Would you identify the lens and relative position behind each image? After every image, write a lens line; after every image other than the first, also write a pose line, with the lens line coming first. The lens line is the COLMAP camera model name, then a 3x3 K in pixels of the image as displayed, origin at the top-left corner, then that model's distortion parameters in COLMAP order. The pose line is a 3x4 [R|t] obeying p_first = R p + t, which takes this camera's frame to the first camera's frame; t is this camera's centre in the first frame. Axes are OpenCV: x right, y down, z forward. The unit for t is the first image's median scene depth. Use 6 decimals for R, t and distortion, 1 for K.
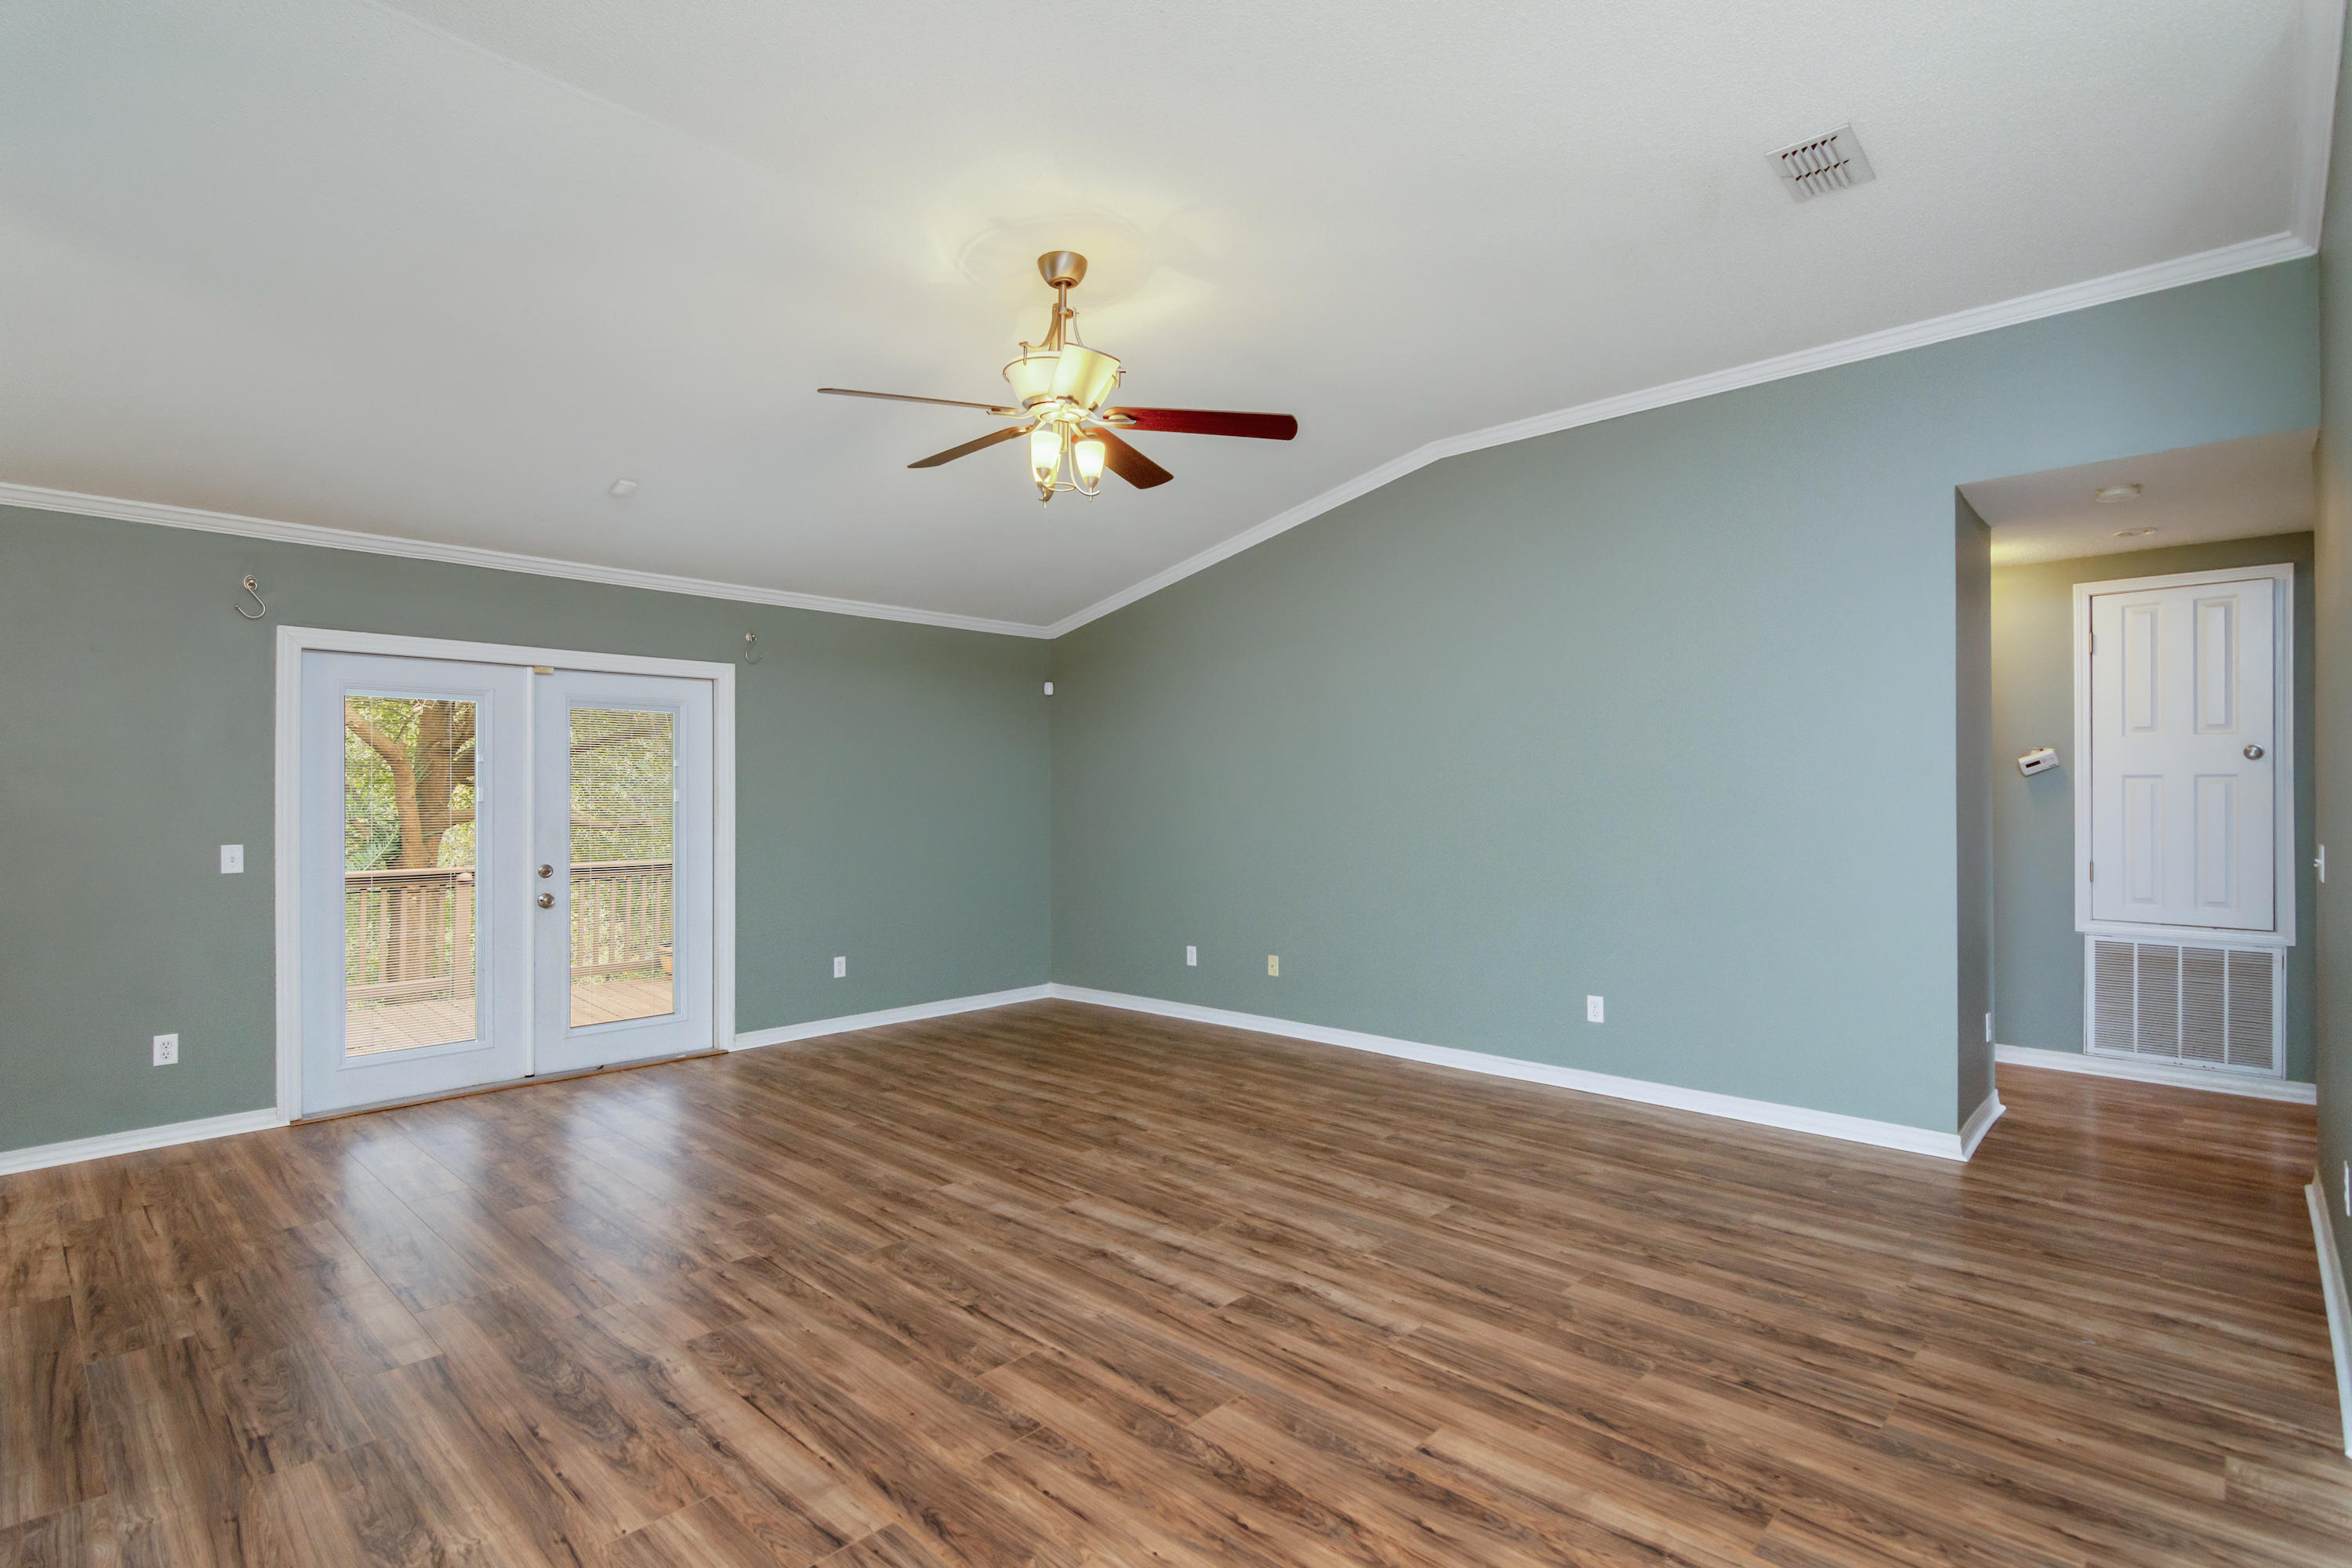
lens RADIAL K [[1126.0, 0, 1182.9], [0, 1126.0, 790.8], [0, 0, 1]] dist [-0.001553, 0.002336]
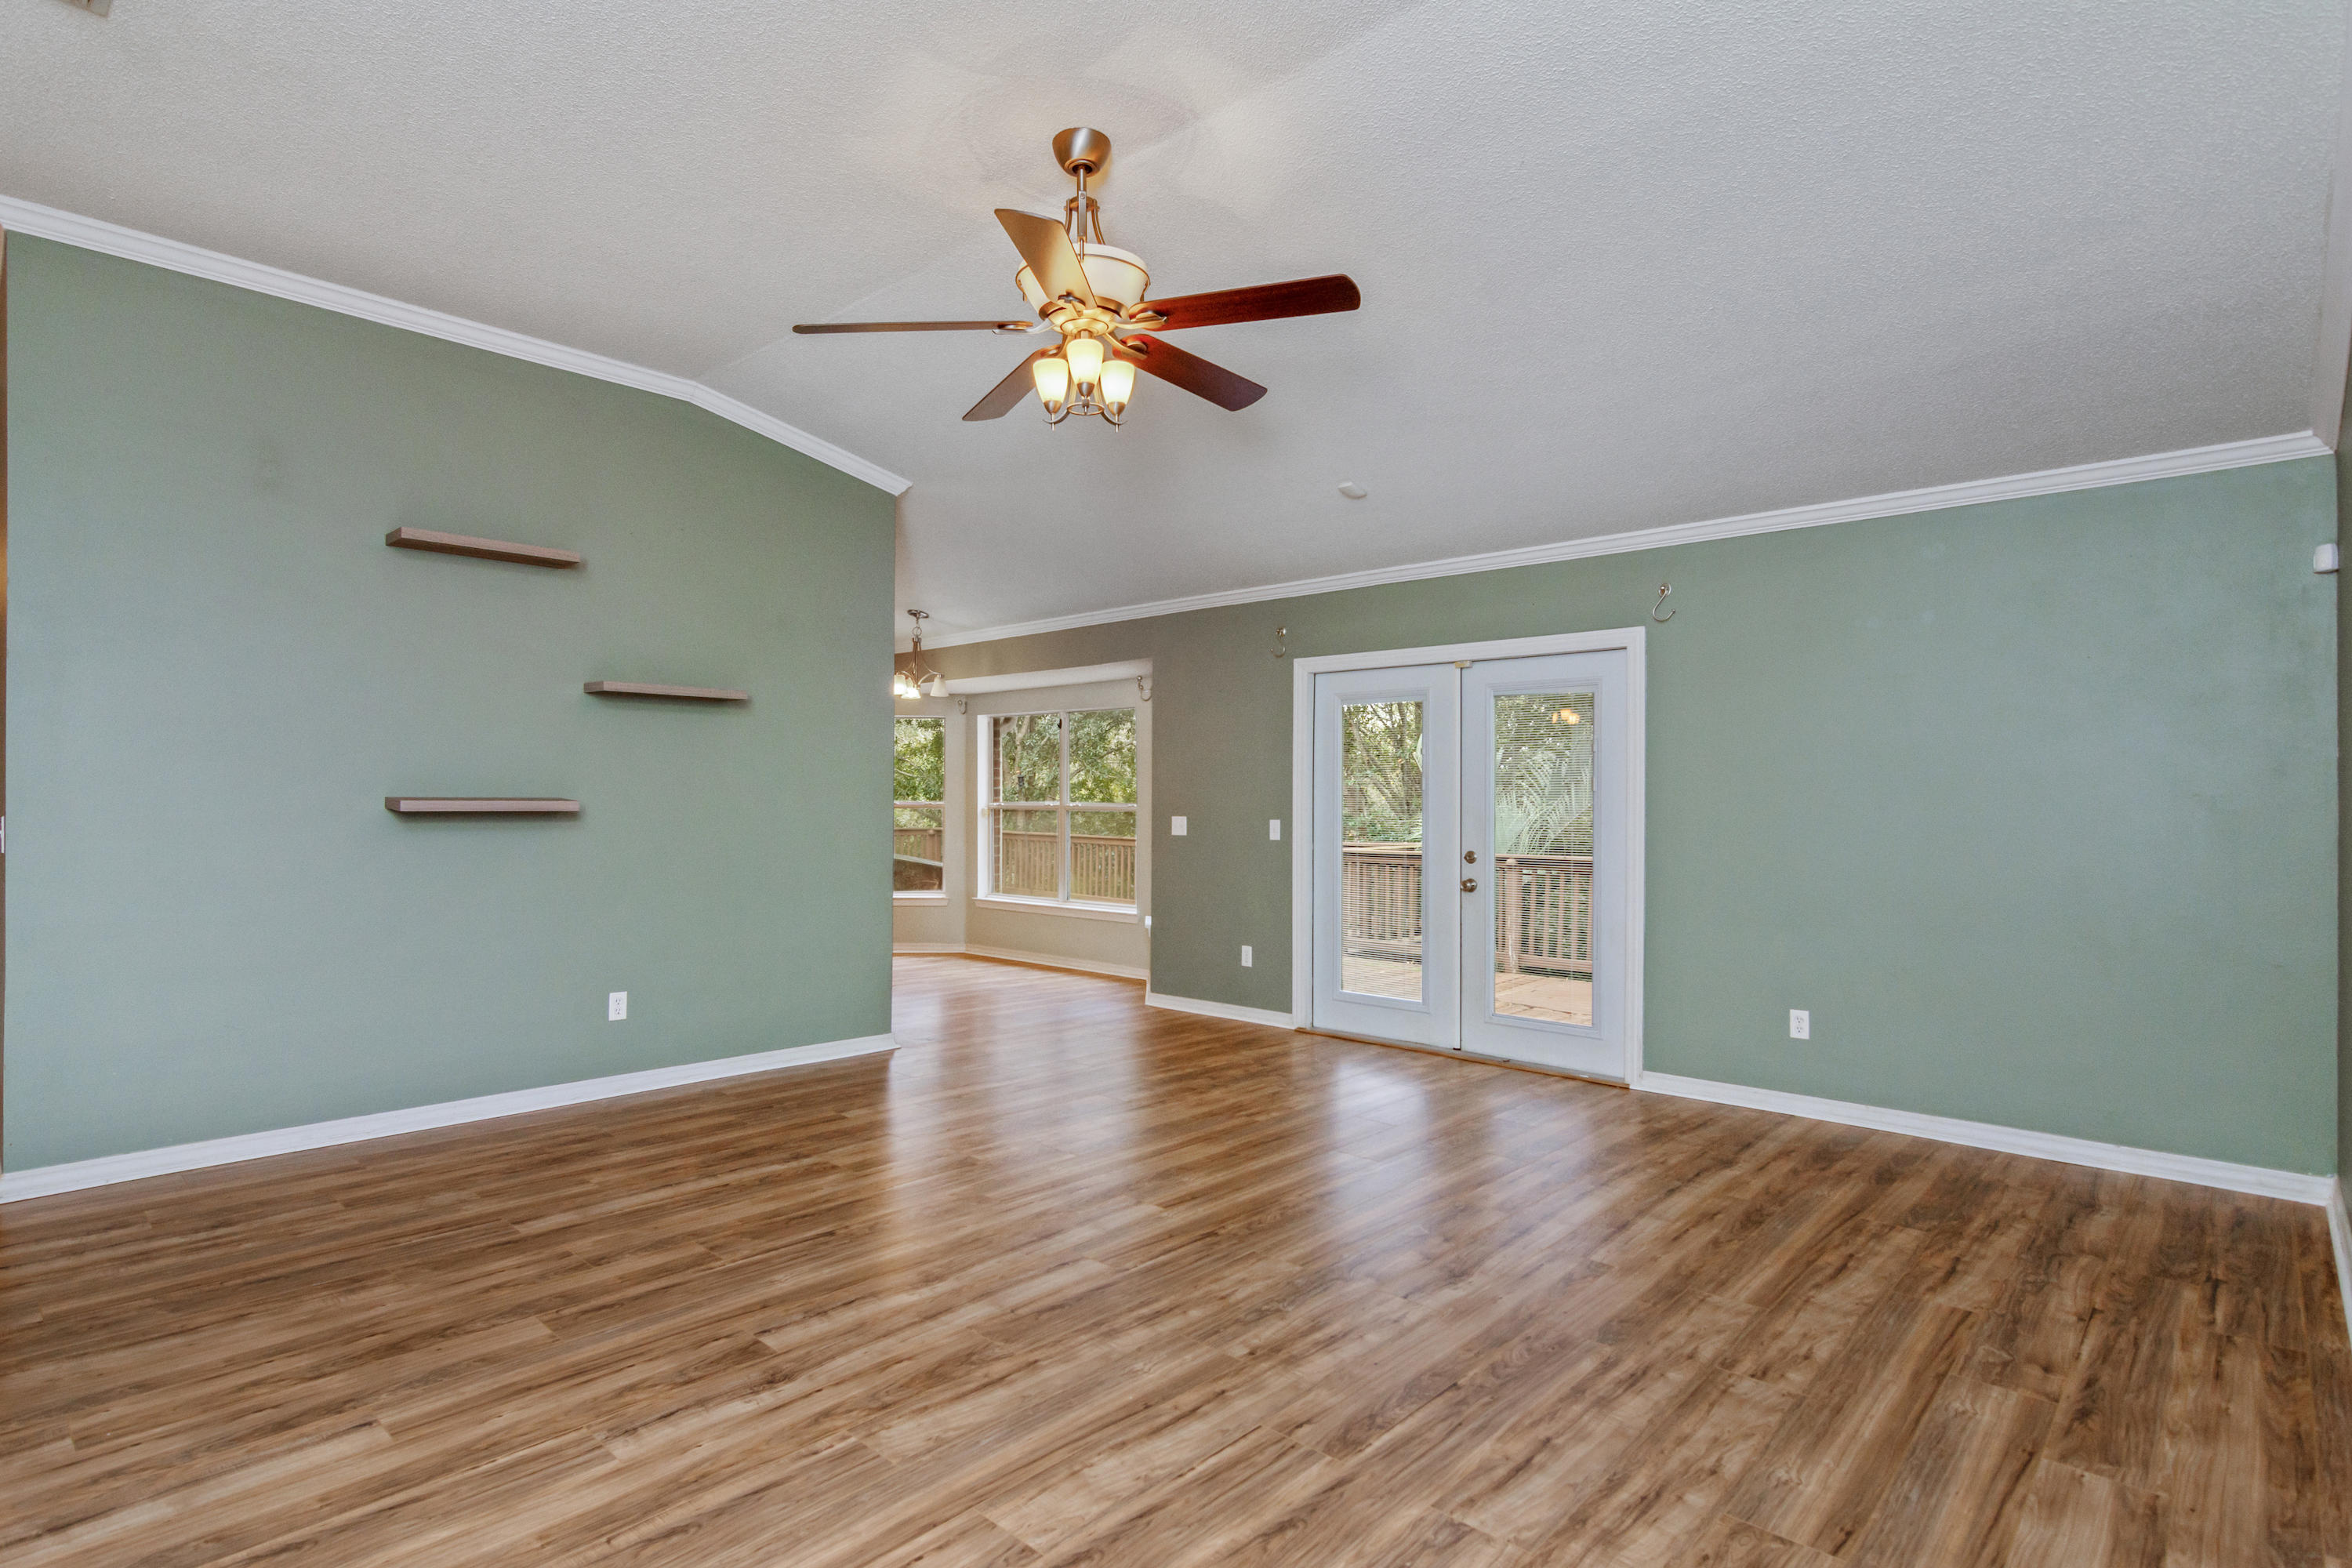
lens RADIAL K [[1202.8, 0, 1182.8], [0, 1202.8, 785.8], [0, 0, 1]] dist [-0.000811, 0.000692]
pose [[0.000368, -0.008693, -0.999962, 0.827747], [0.001813, 0.999961, -0.008692, 0.022968], [0.999998, -0.001810, 0.000384, 1.113210]]
